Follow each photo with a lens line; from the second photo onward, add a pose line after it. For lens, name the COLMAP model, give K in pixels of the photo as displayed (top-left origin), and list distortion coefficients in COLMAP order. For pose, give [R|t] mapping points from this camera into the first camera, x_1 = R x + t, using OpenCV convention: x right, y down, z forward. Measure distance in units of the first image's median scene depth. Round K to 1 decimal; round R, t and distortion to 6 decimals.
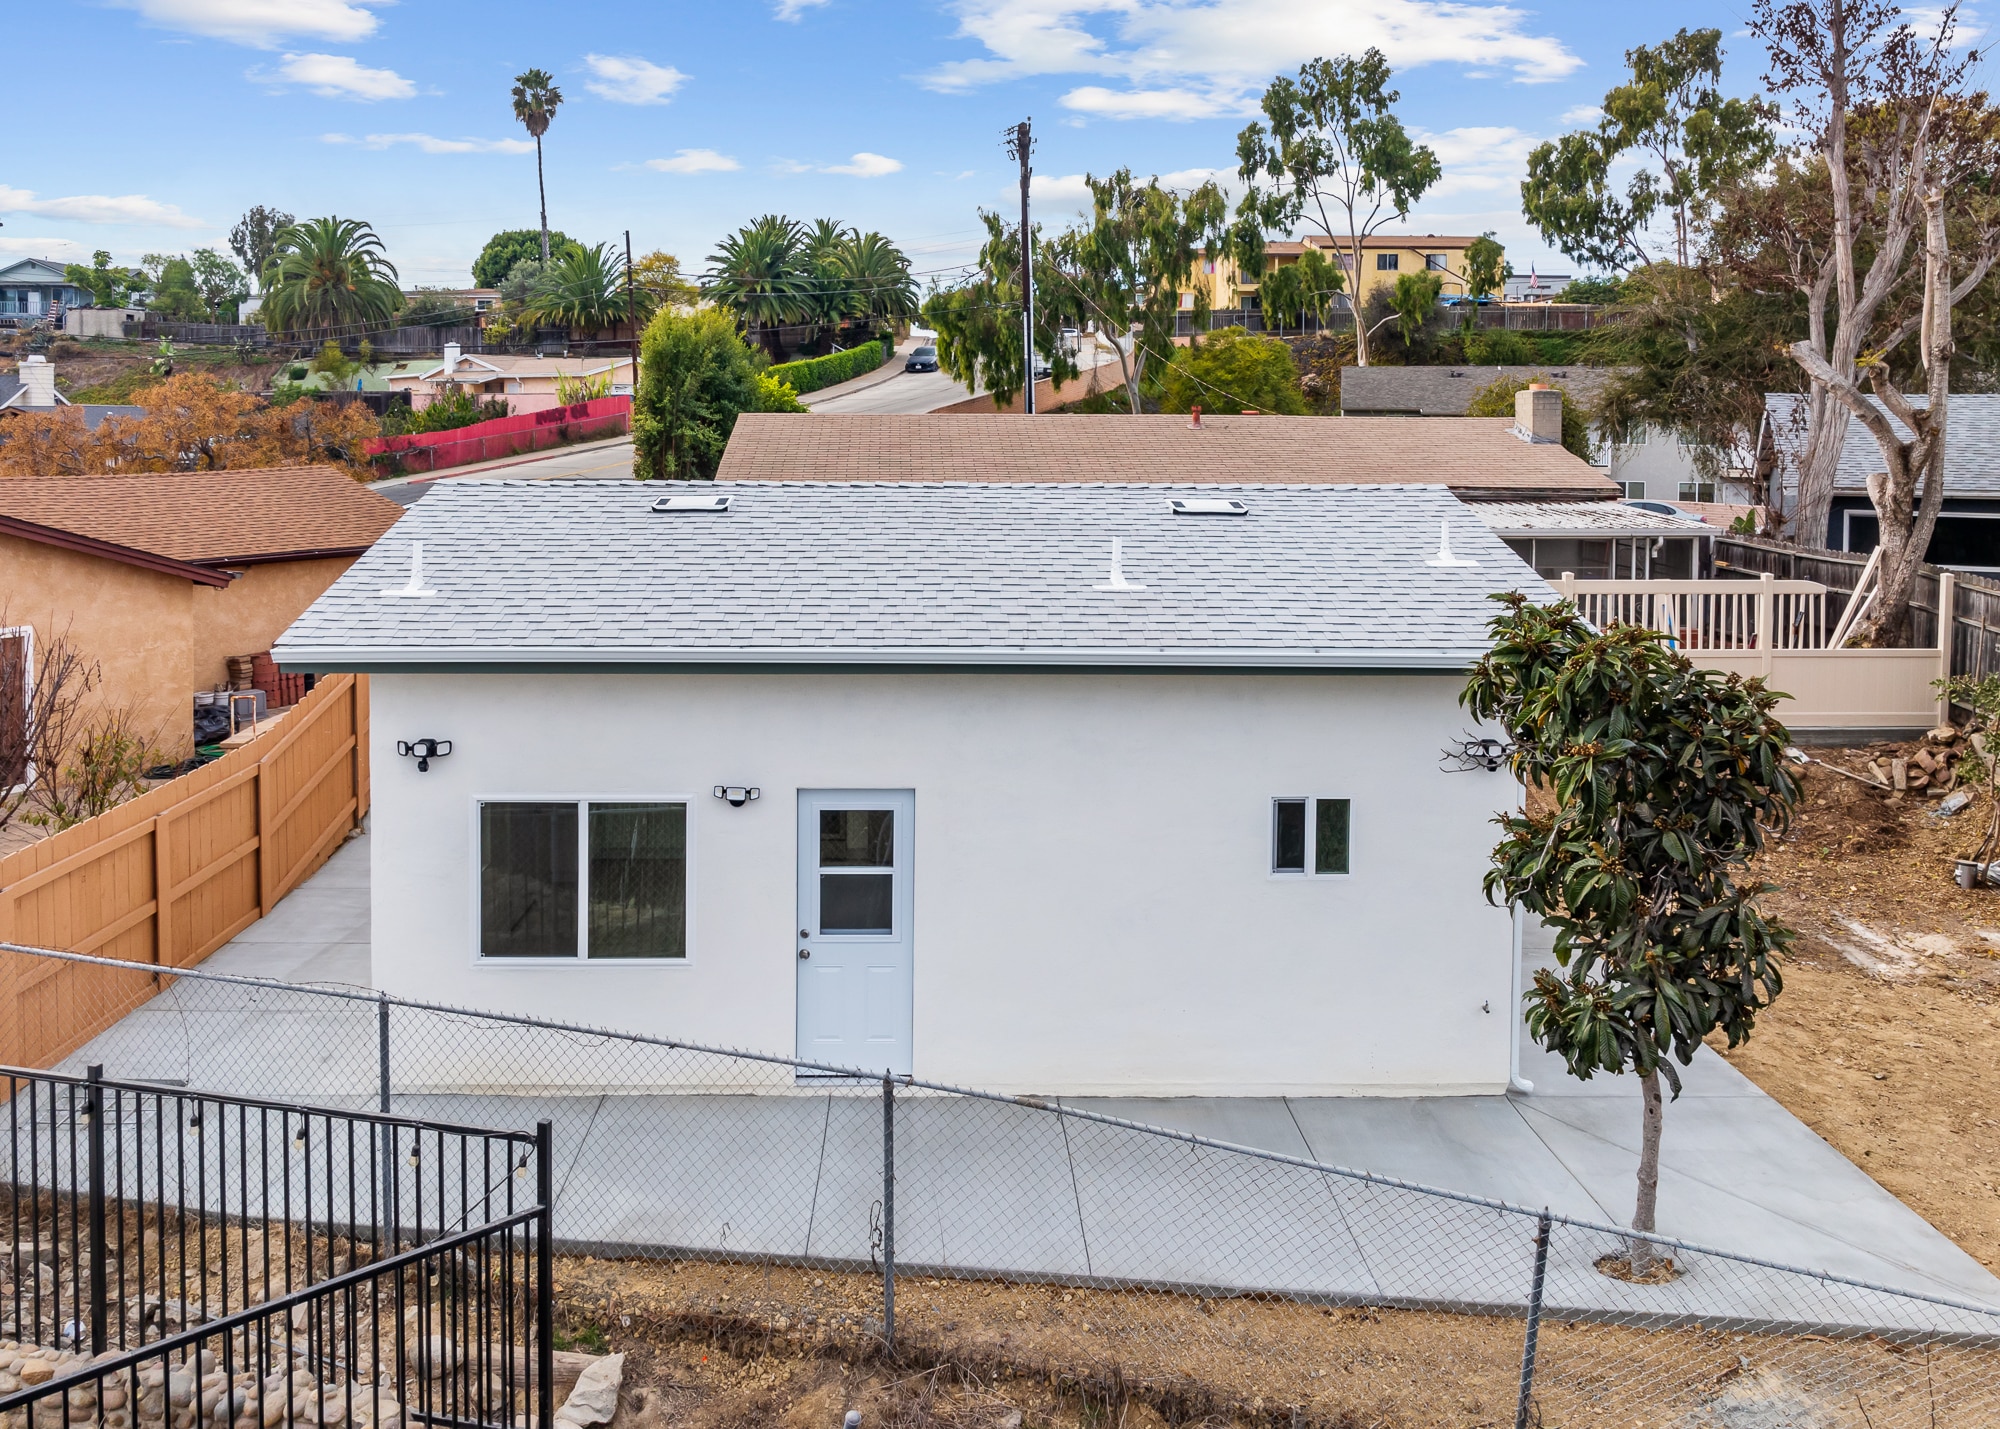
lens RADIAL K [[1377.6, 0, 1000.0], [0, 1377.6, 714.5], [0, 0, 1]] dist [-0.017617, -0.007637]
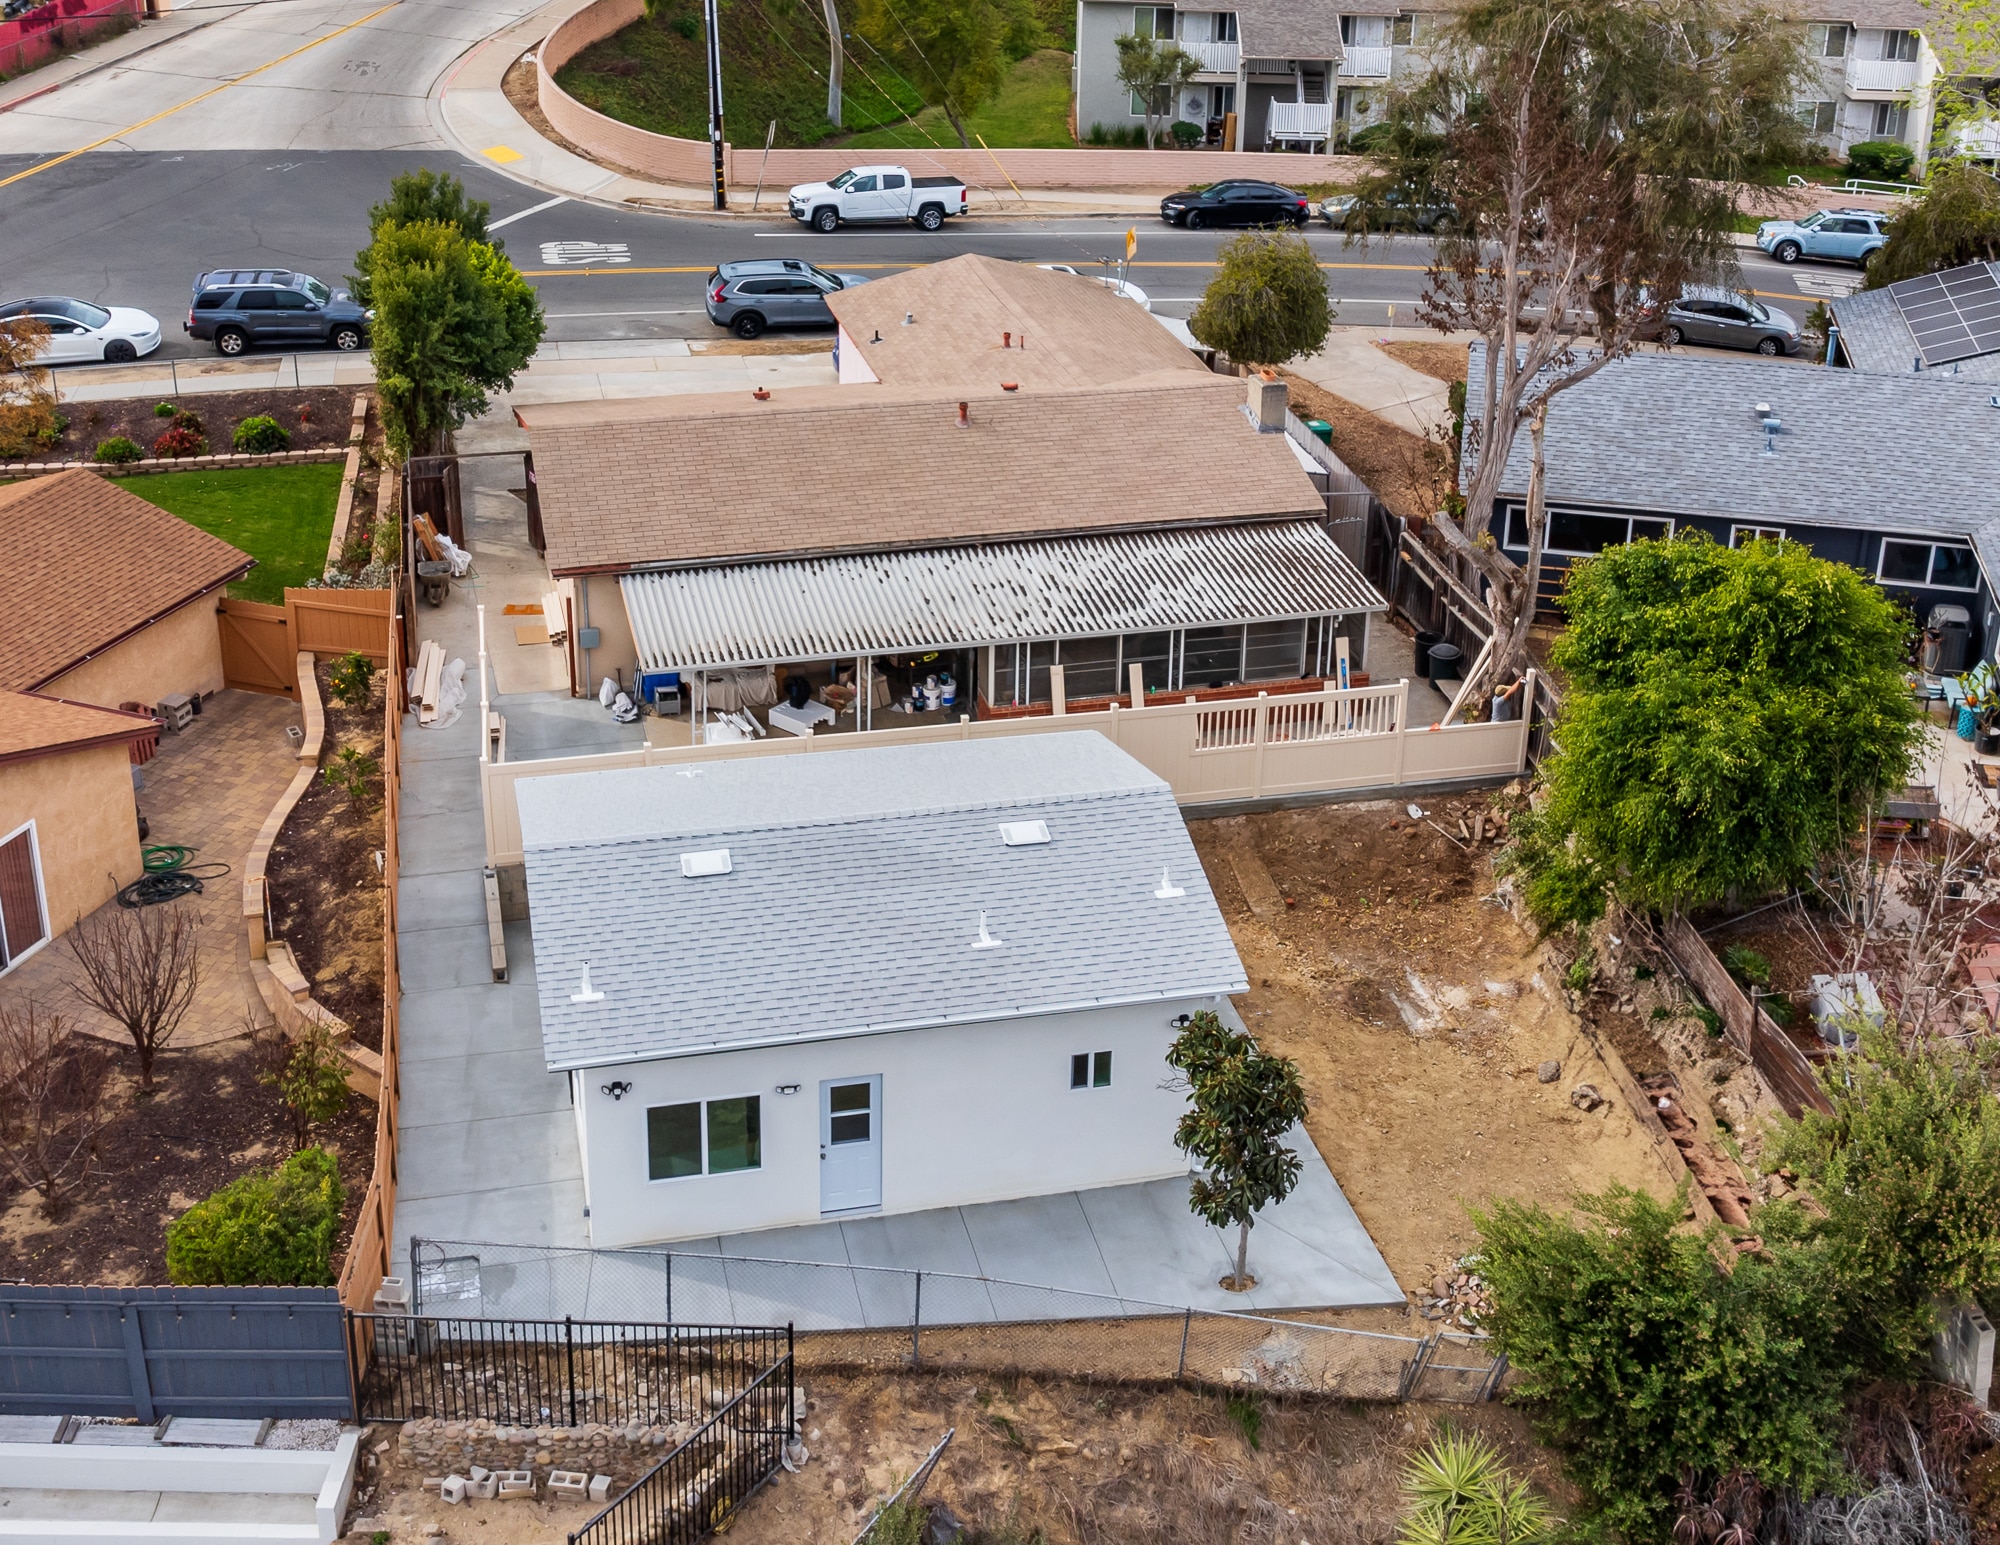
lens RADIAL K [[1933.3, 0, 1000.0], [0, 1933.3, 772.5], [0, 0, 1]] dist [-0.009178, -0.007566]
pose [[0.977353, -0.070994, 0.199352, -0.397259], [0.002619, 0.946032, 0.324064, -1.168182], [-0.211600, -0.316202, 0.924793, -1.299075]]
